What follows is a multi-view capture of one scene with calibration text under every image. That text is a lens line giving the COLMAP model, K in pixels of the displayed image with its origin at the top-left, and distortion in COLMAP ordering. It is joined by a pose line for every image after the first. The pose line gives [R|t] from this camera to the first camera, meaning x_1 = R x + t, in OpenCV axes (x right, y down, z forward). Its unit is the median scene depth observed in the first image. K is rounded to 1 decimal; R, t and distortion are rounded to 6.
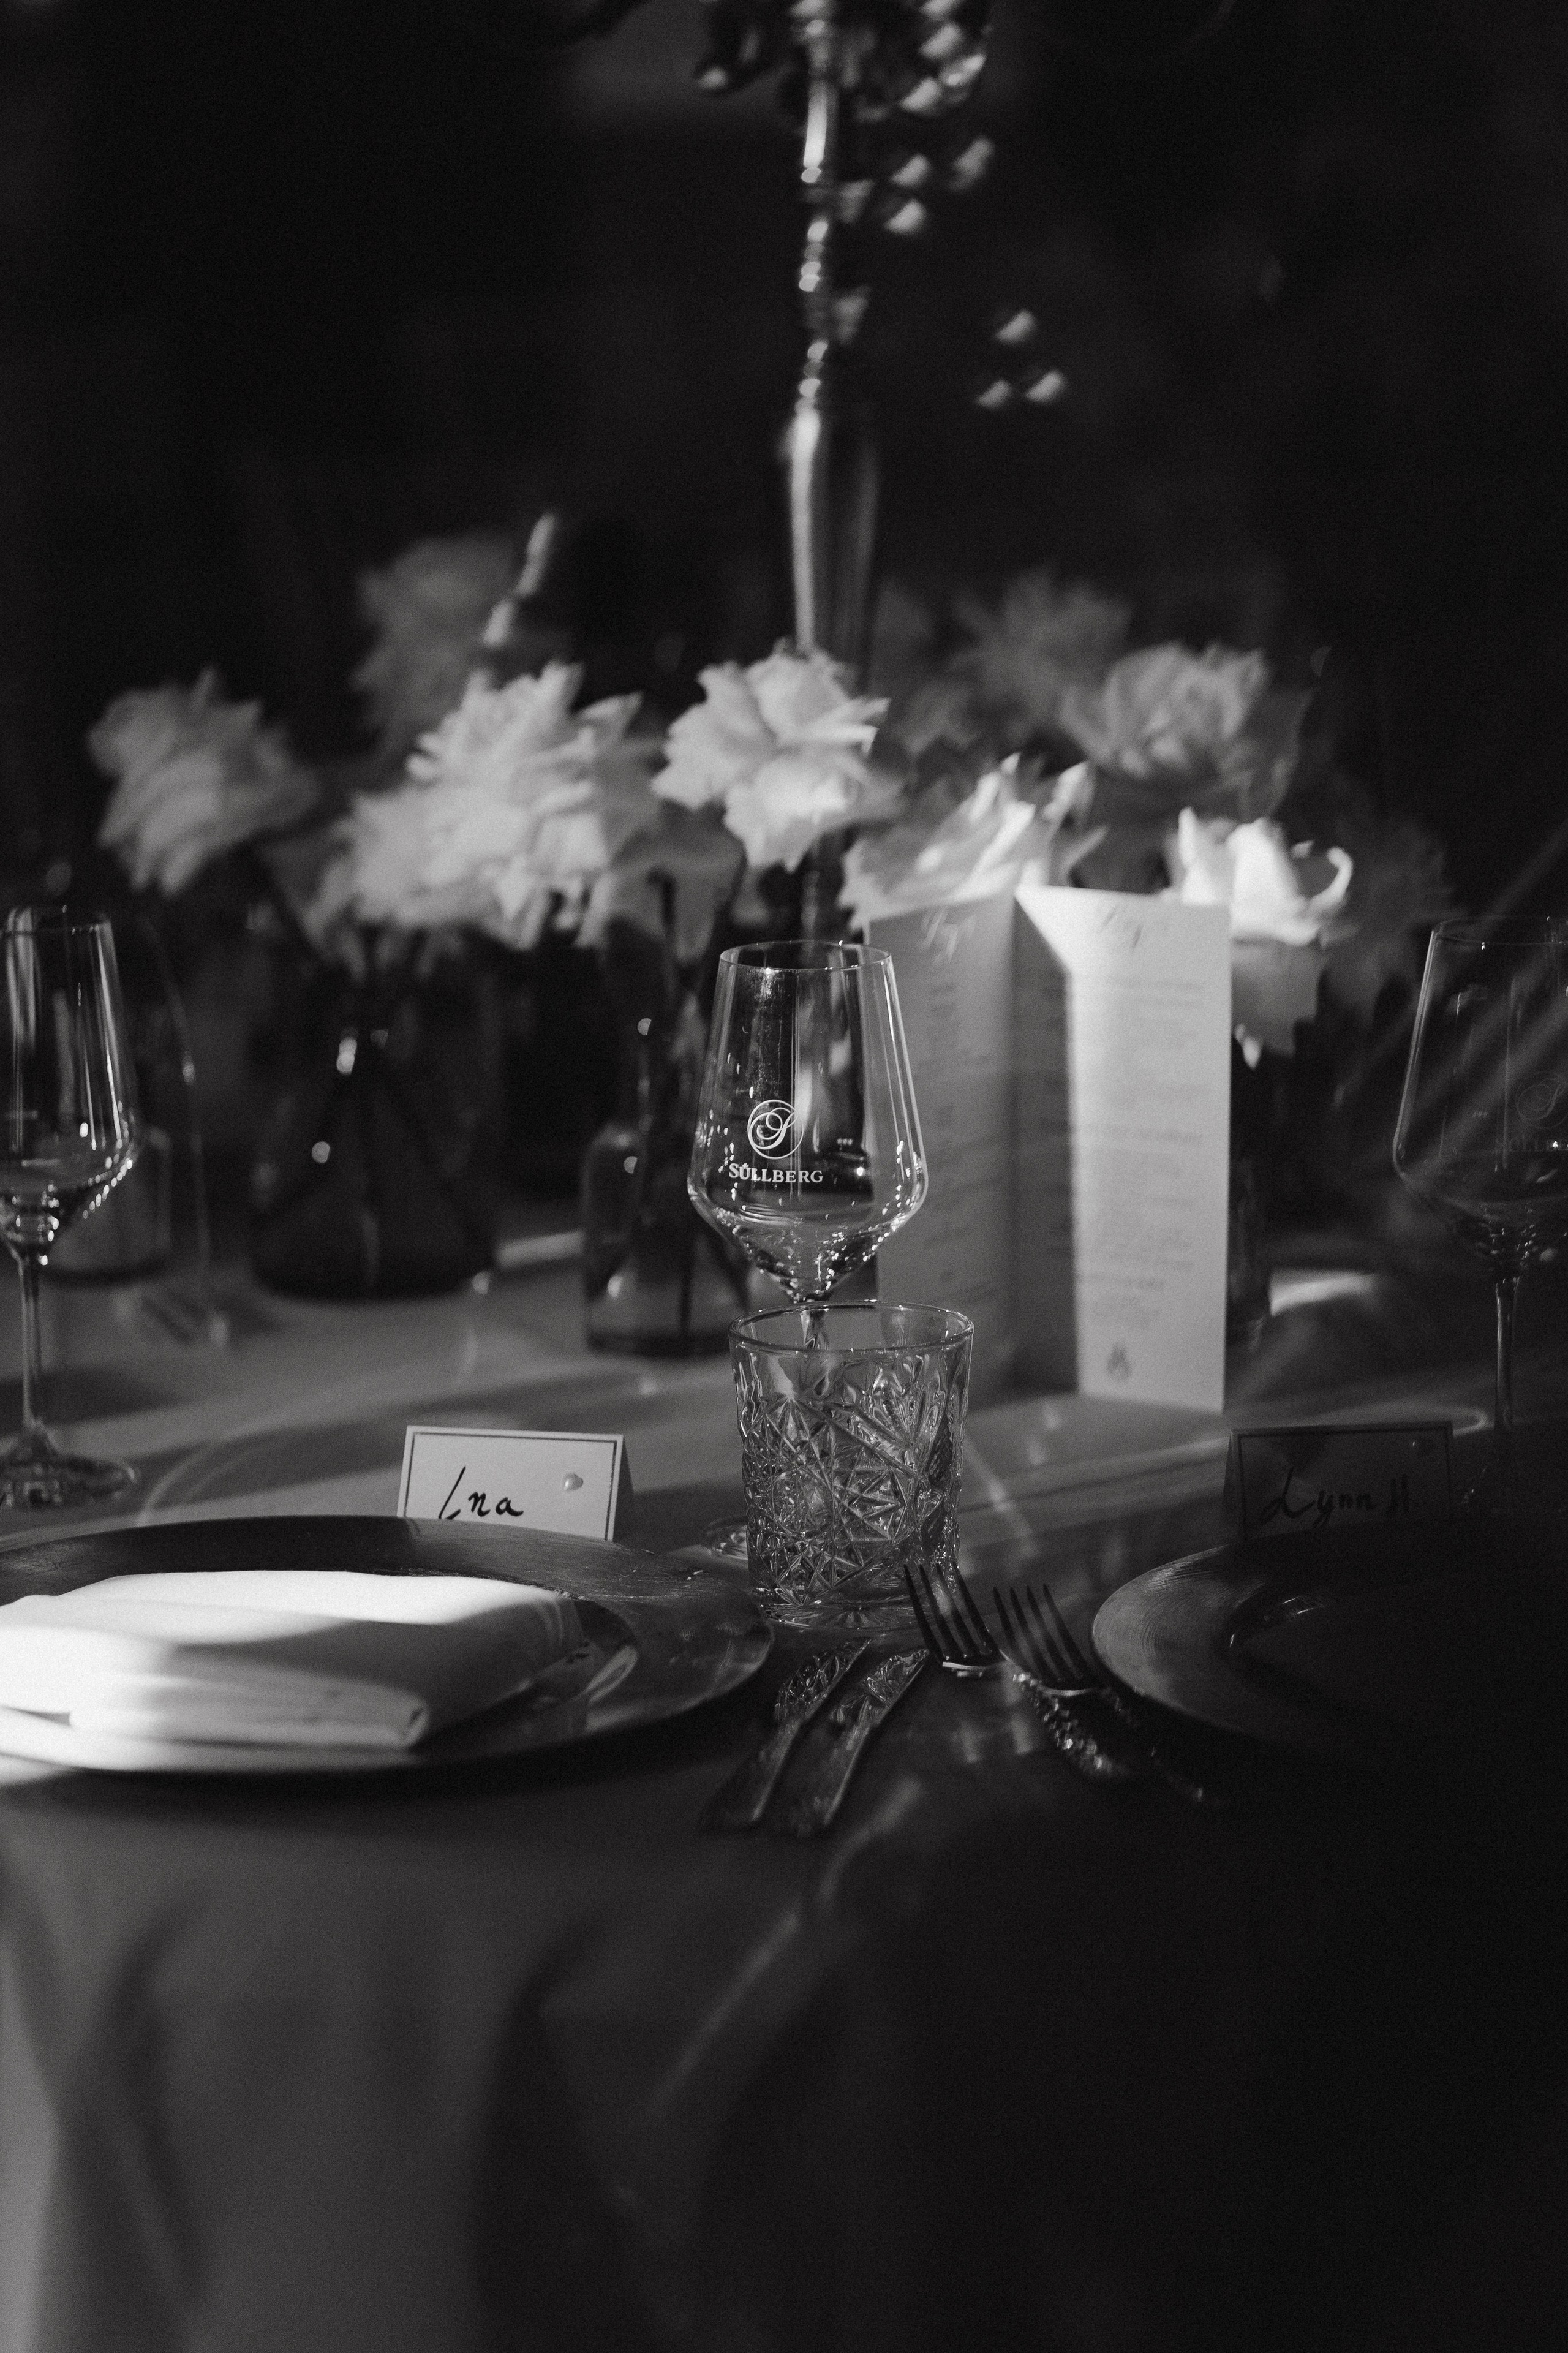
lens RADIAL K [[6061.4, 0, 784.0], [0, 6061.4, 1176.5], [0, 0, 1]] dist [0.035657, 0.484382]
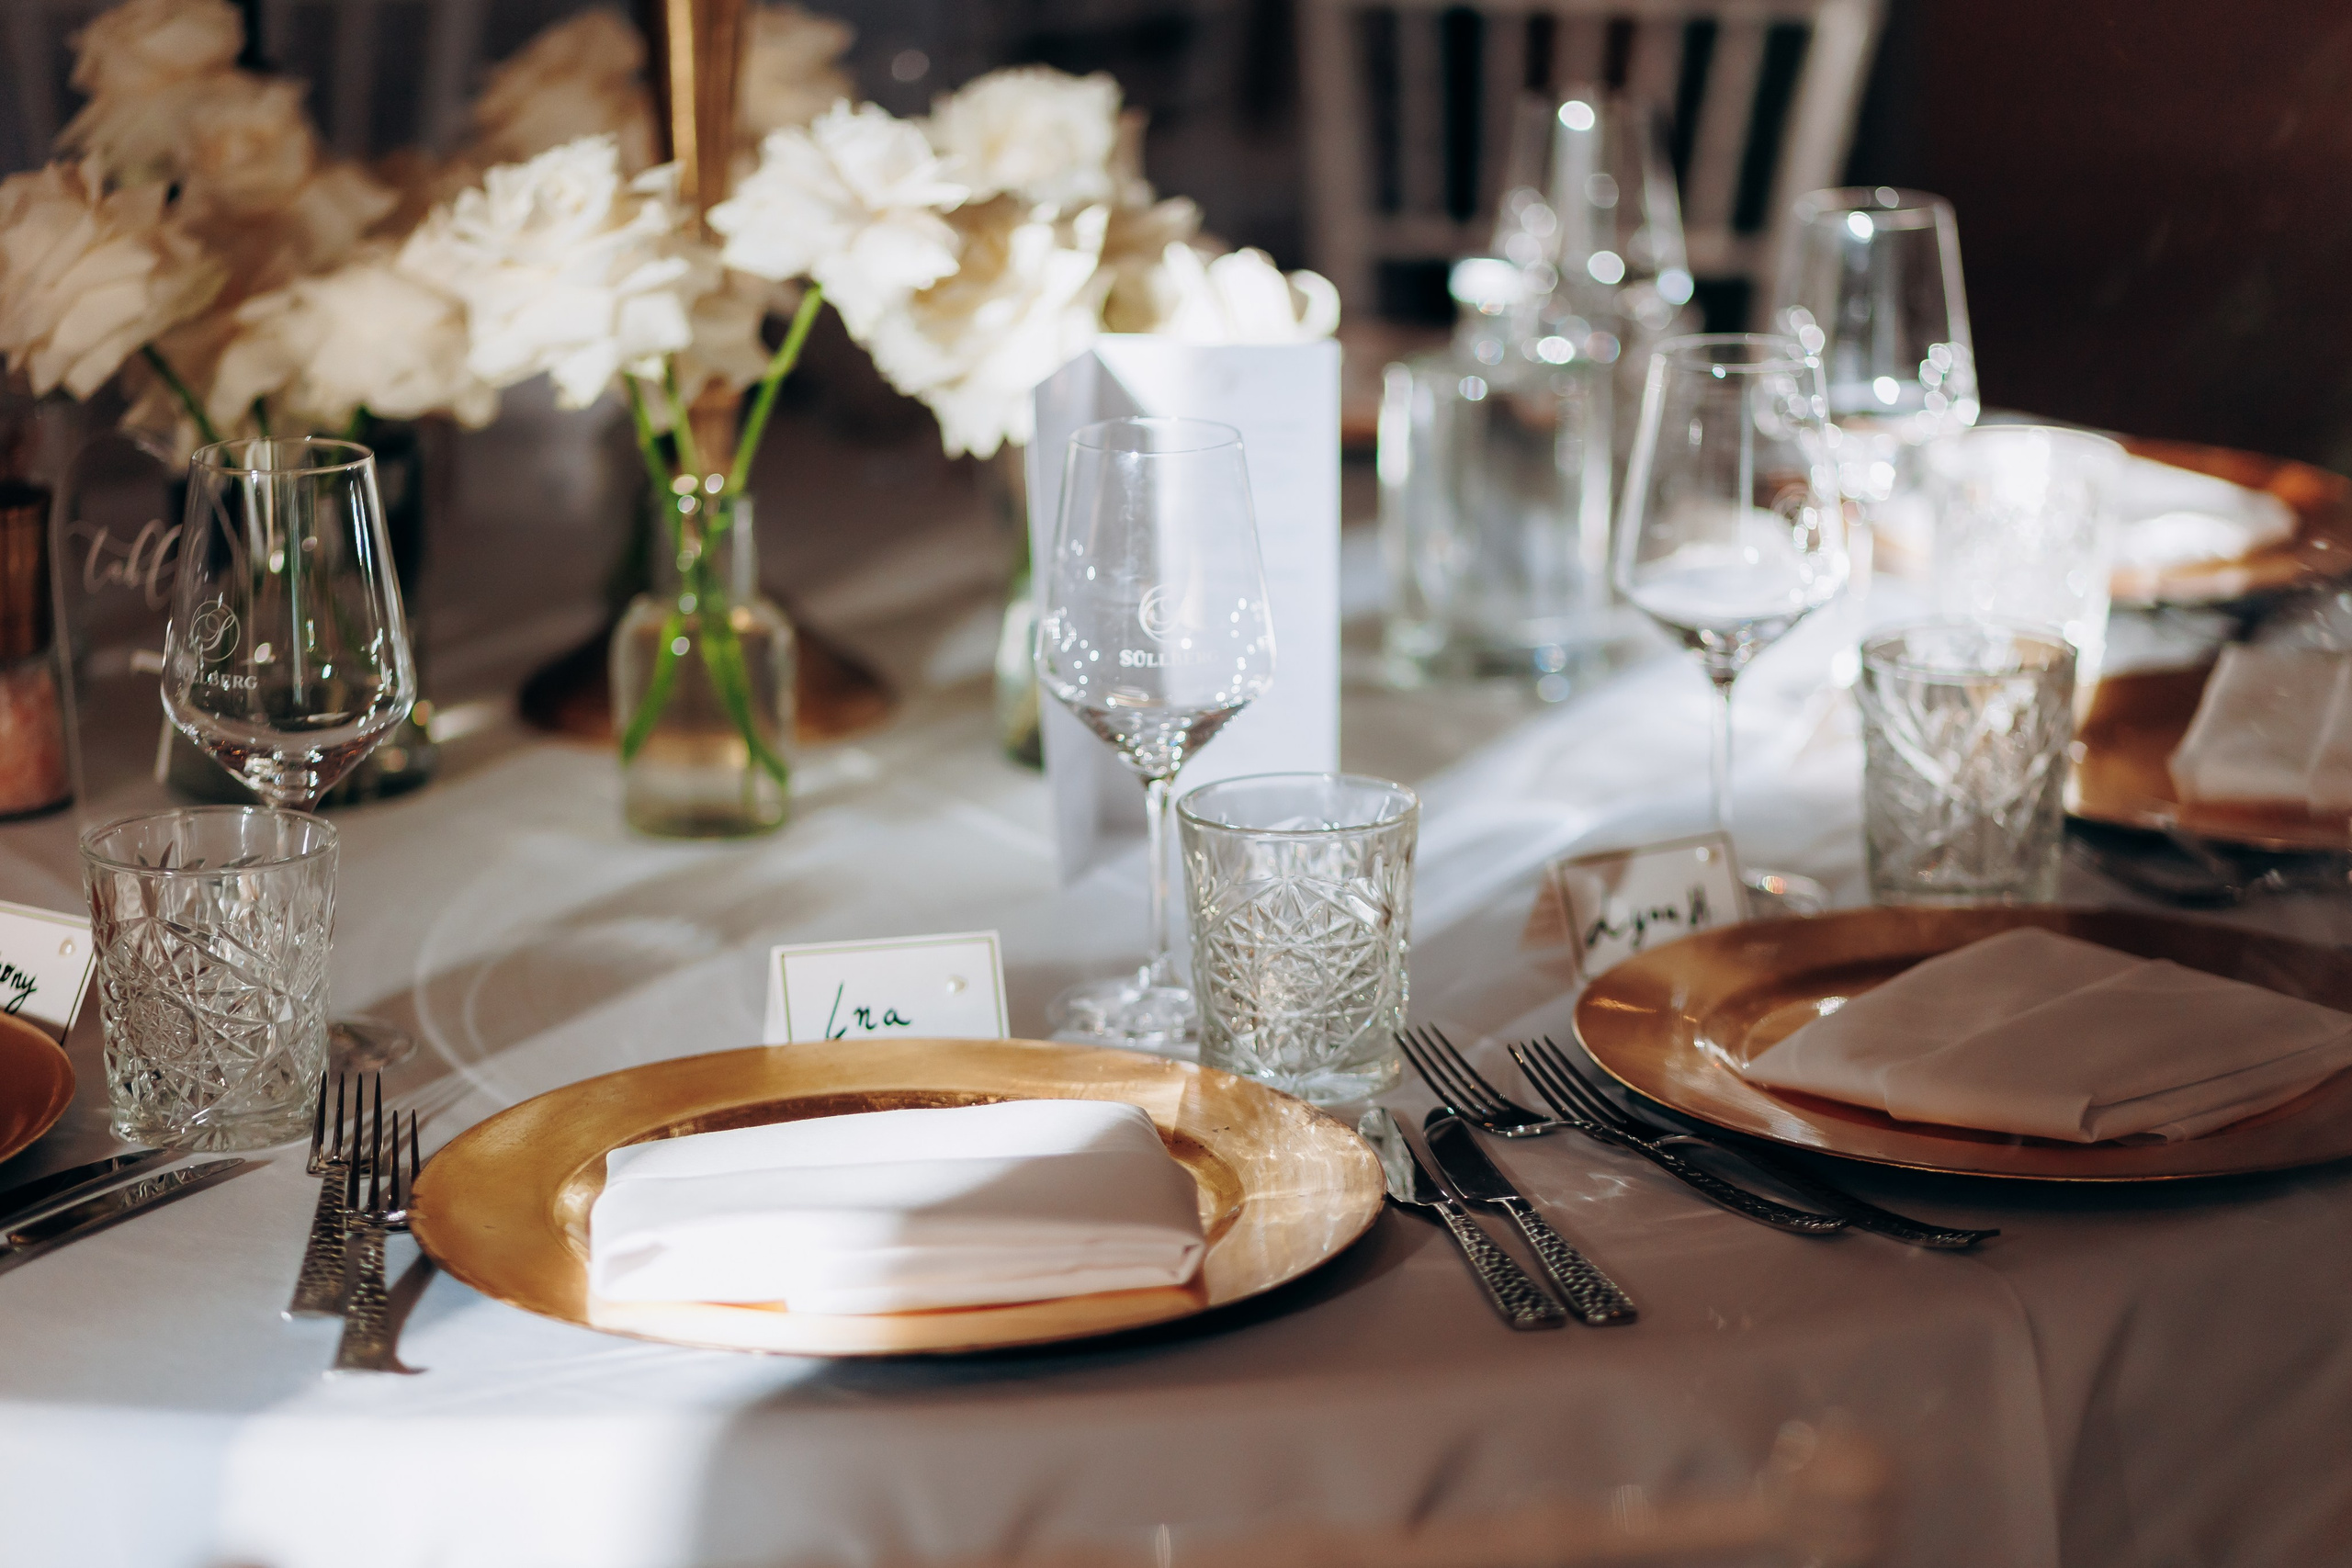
lens RADIAL K [[5981.5, 0, 1176.0], [0, 5981.5, 784.0], [0, 0, 1]] dist [1.078772, -15.623956]
pose [[0.904812, -0.103853, 0.412952, -0.367879], [0.077800, 0.993797, 0.079462, -0.052418], [-0.418643, -0.039770, 0.907280, 0.085638]]
